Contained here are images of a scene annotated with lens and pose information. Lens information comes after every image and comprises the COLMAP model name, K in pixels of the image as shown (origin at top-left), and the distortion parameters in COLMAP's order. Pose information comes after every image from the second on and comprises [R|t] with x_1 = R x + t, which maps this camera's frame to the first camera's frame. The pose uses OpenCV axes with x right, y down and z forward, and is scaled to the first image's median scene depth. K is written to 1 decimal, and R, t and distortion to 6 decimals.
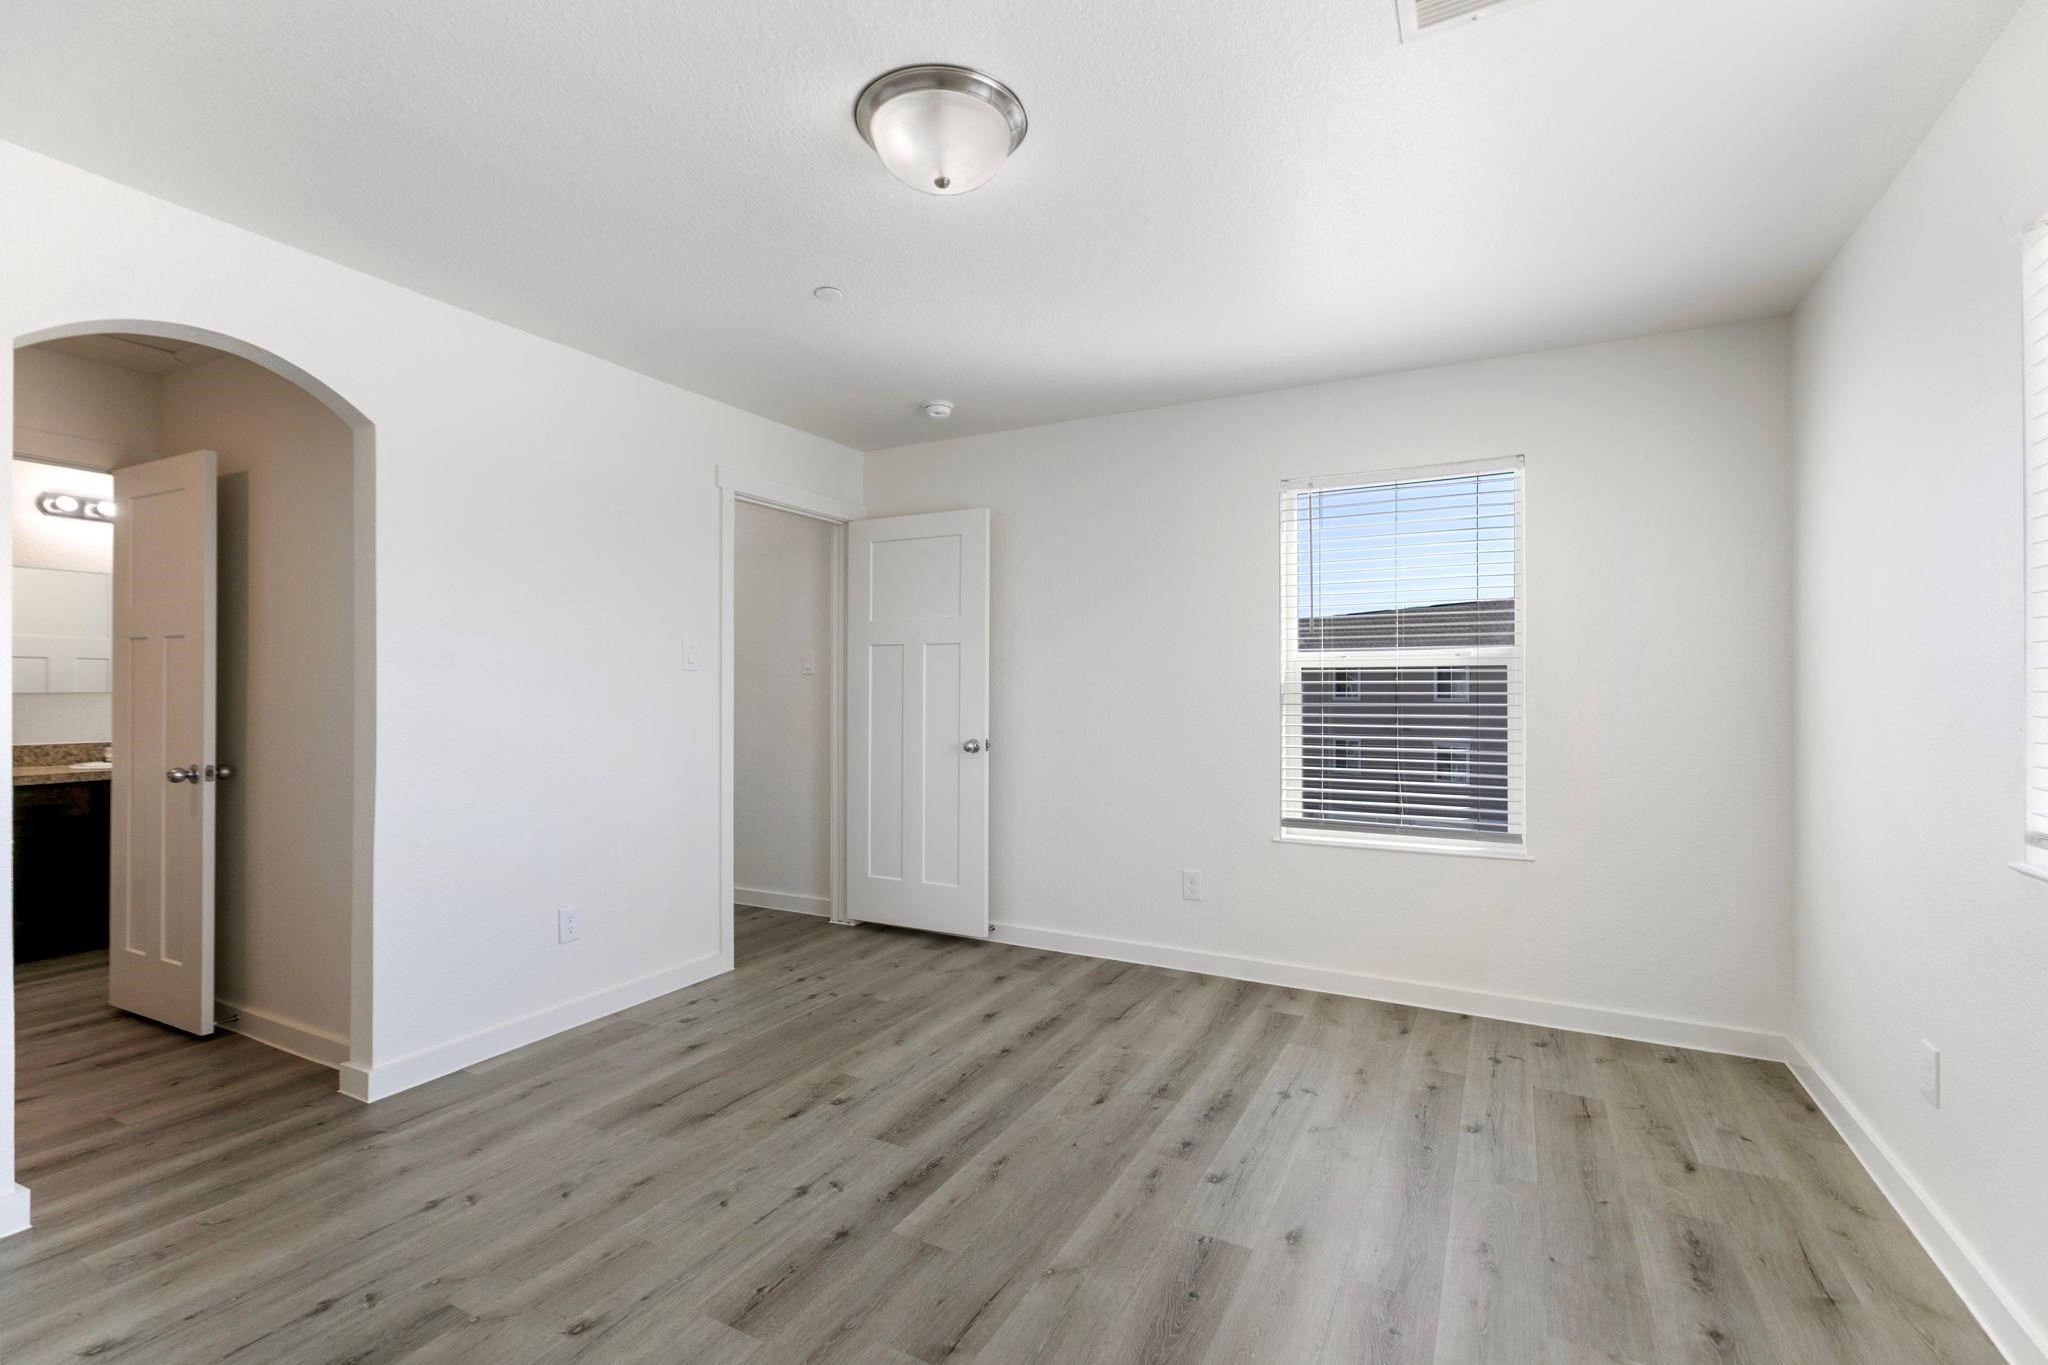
lens RADIAL K [[920.4, 0, 1024.6], [0, 920.4, 687.3], [0, 0, 1]] dist [-0.002732, -0.000484]
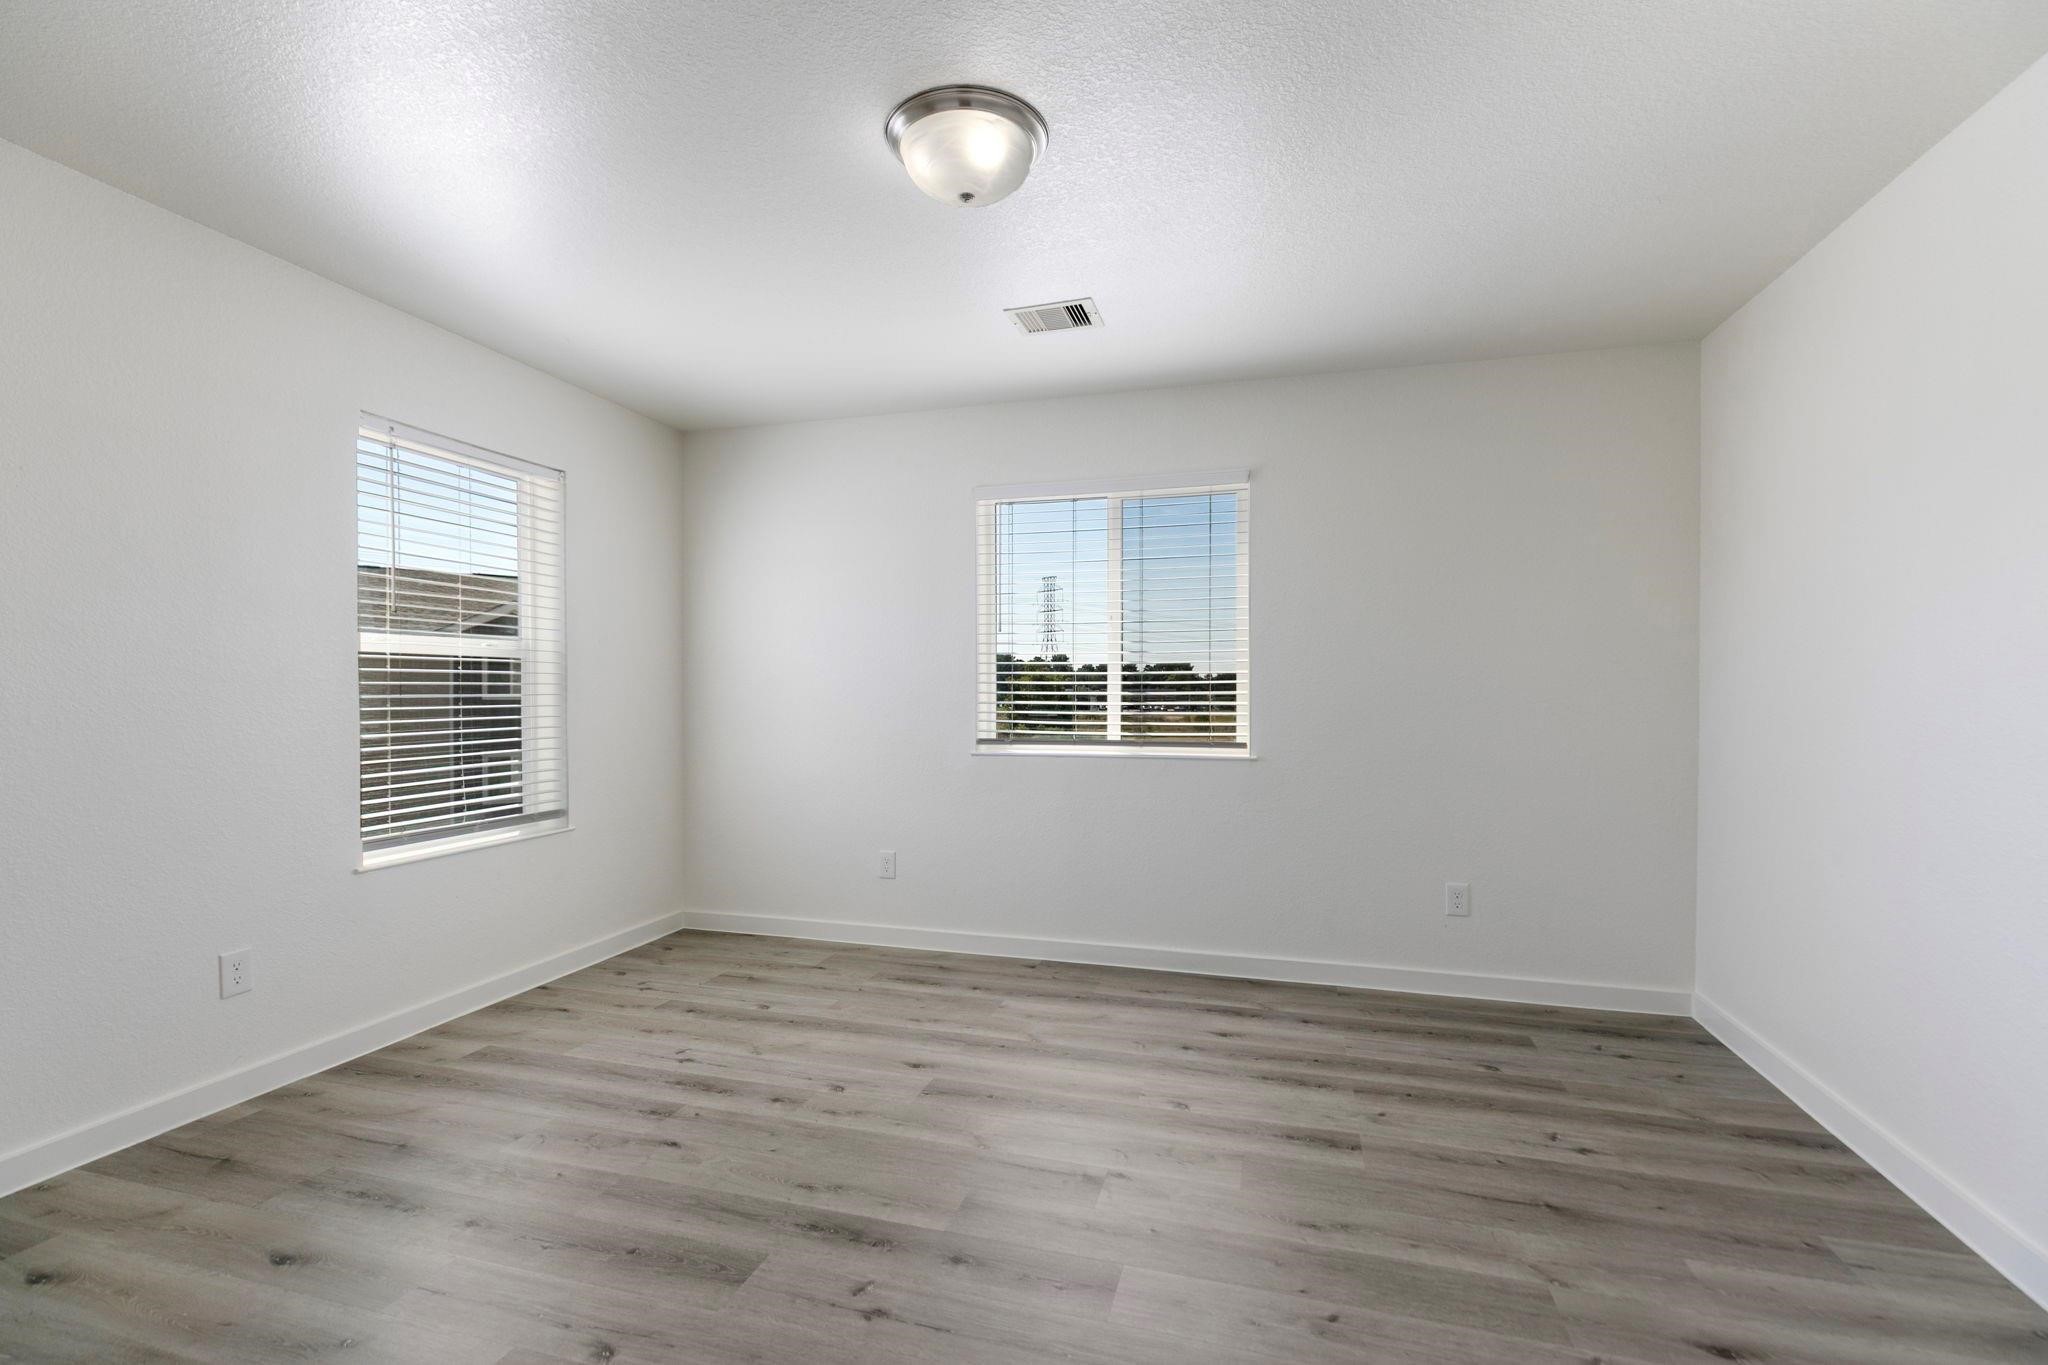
lens RADIAL K [[920.4, 0, 1021.4], [0, 920.4, 688.0], [0, 0, 1]] dist [-0.002732, -0.000484]
pose [[-0.200028, -0.005686, 0.979774, -0.719961], [-0.003171, 0.999982, 0.005156, 0.005271], [-0.979785, -0.002075, -0.200042, 0.719607]]
